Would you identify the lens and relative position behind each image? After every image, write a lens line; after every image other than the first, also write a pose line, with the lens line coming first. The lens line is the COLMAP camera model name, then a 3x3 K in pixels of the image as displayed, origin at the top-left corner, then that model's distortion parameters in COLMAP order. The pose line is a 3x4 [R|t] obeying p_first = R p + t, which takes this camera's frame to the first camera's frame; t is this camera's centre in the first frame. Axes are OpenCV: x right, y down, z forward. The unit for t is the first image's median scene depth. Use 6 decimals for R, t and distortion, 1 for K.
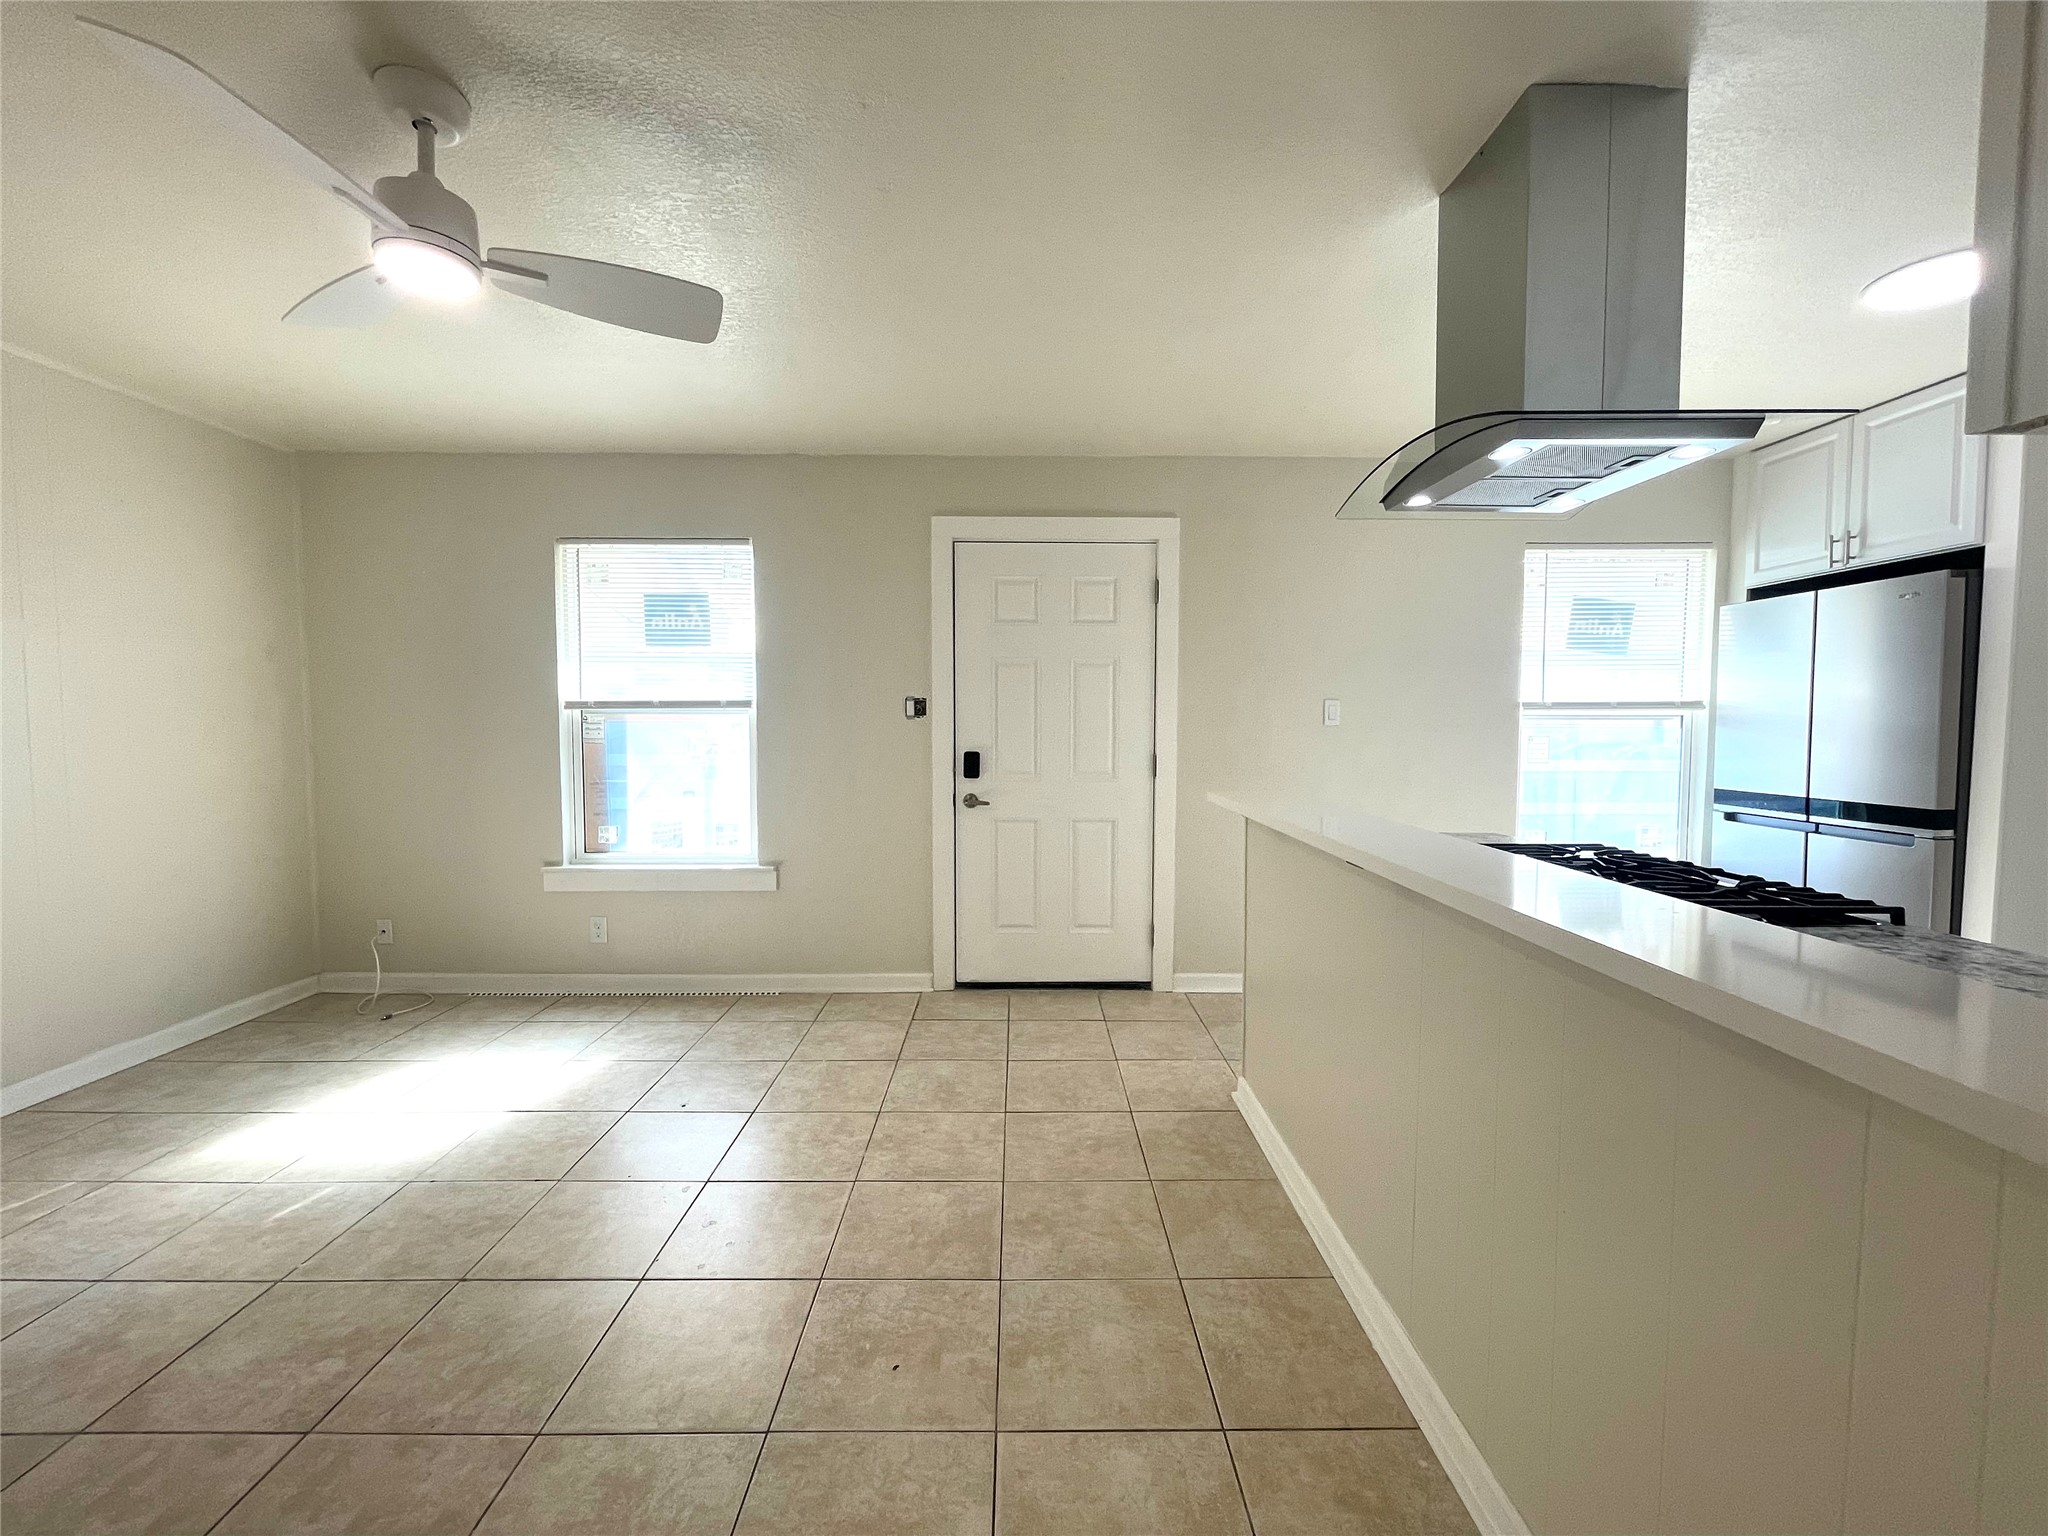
lens RADIAL K [[836.7, 0, 1024.7], [0, 836.7, 762.8], [0, 0, 1]] dist [-0.003005, -0.000029]
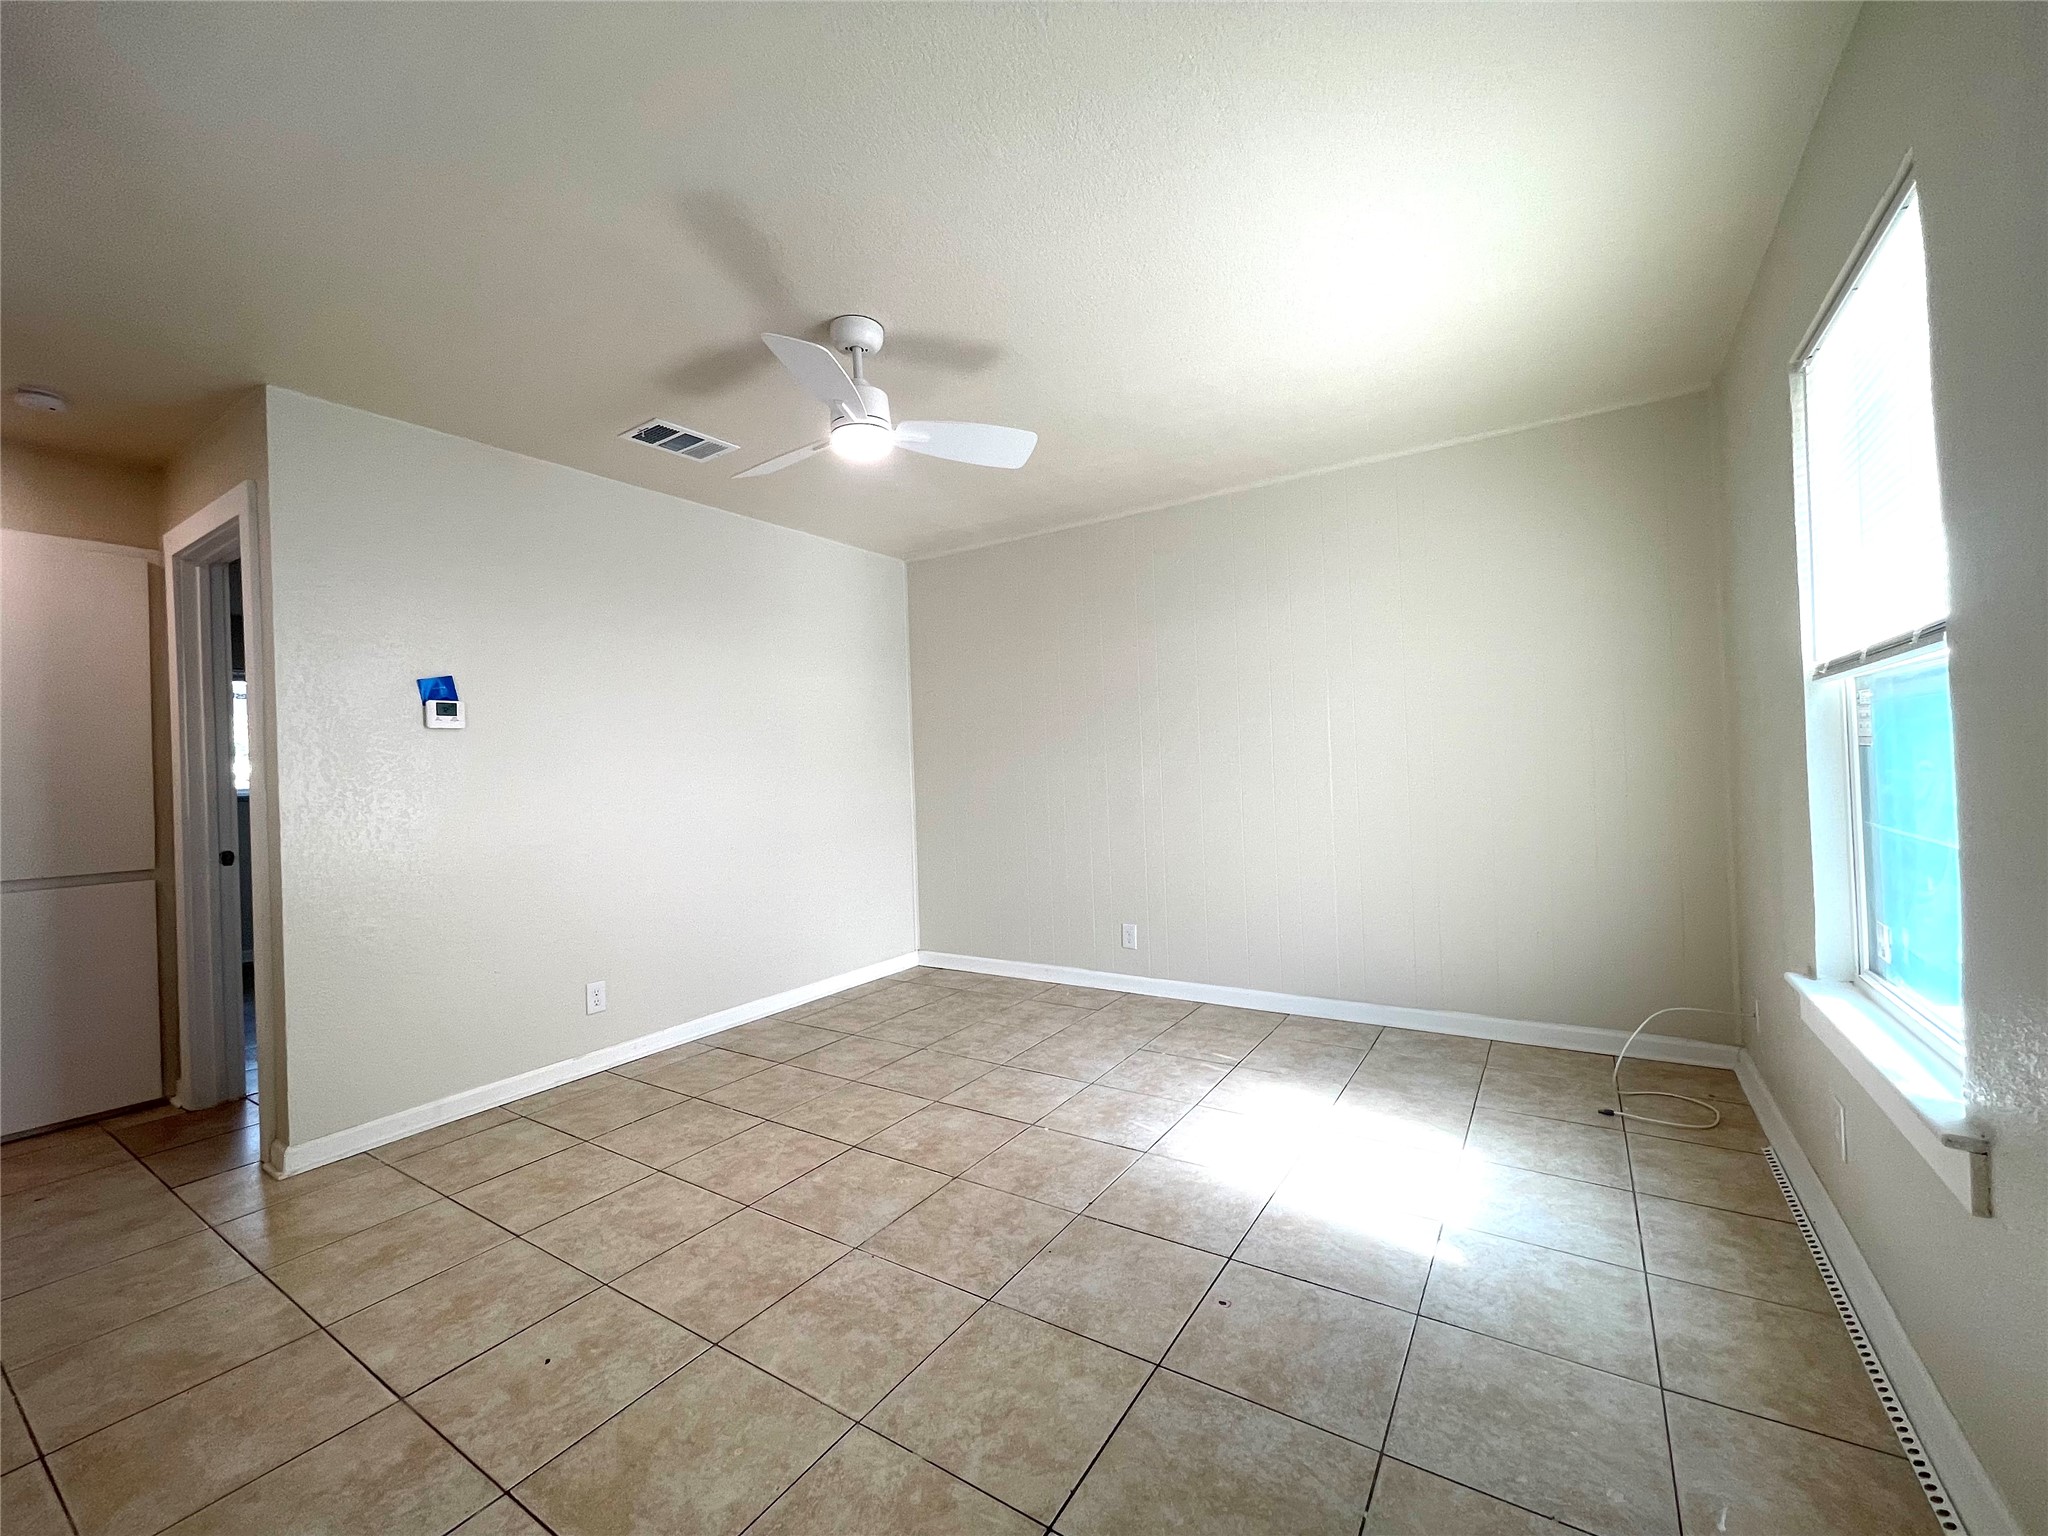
lens RADIAL K [[836.7, 0, 1024.7], [0, 836.7, 762.8], [0, 0, 1]] dist [-0.003005, -0.000029]
pose [[-0.553886, 0.014418, -0.832468, 0.212120], [-0.006530, 0.999744, 0.021660, -0.028641], [0.832567, 0.017433, -0.553650, 1.173591]]
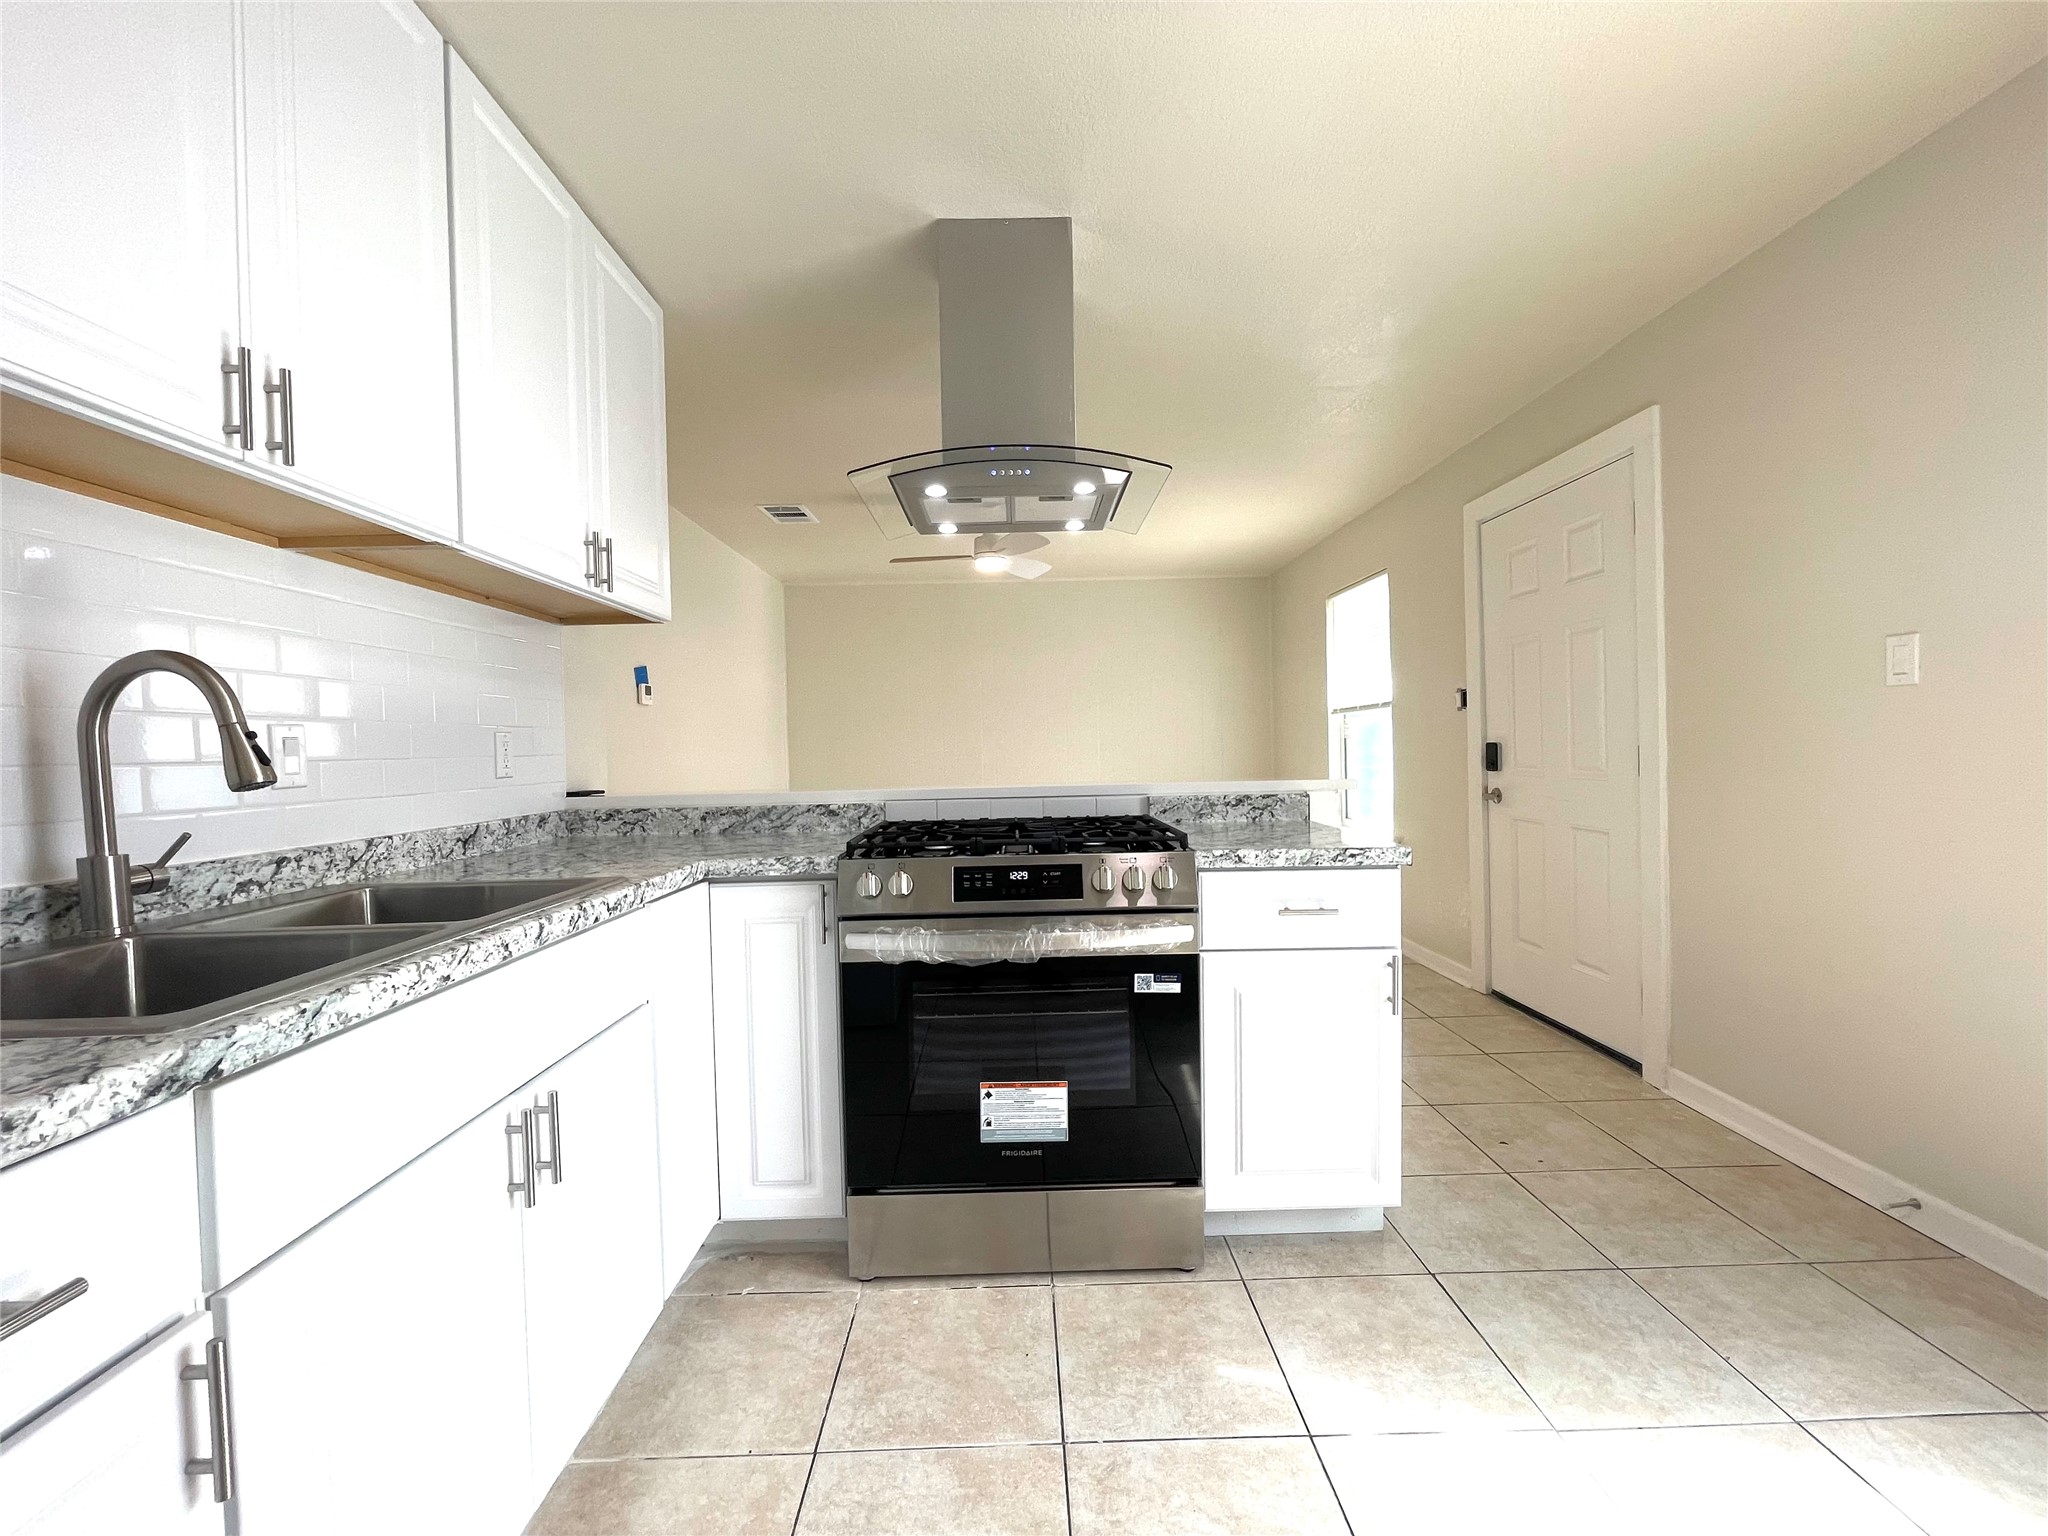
lens RADIAL K [[827.0, 0, 1024.0], [0, 827.0, 768.0], [0, 0, 1]] dist [-0.002980, -0.000120]
pose [[-0.000345, 0.025424, -0.999677, 1.151078], [-0.028865, 0.999260, 0.025423, 0.008822], [0.999583, 0.028865, 0.000389, 0.638341]]
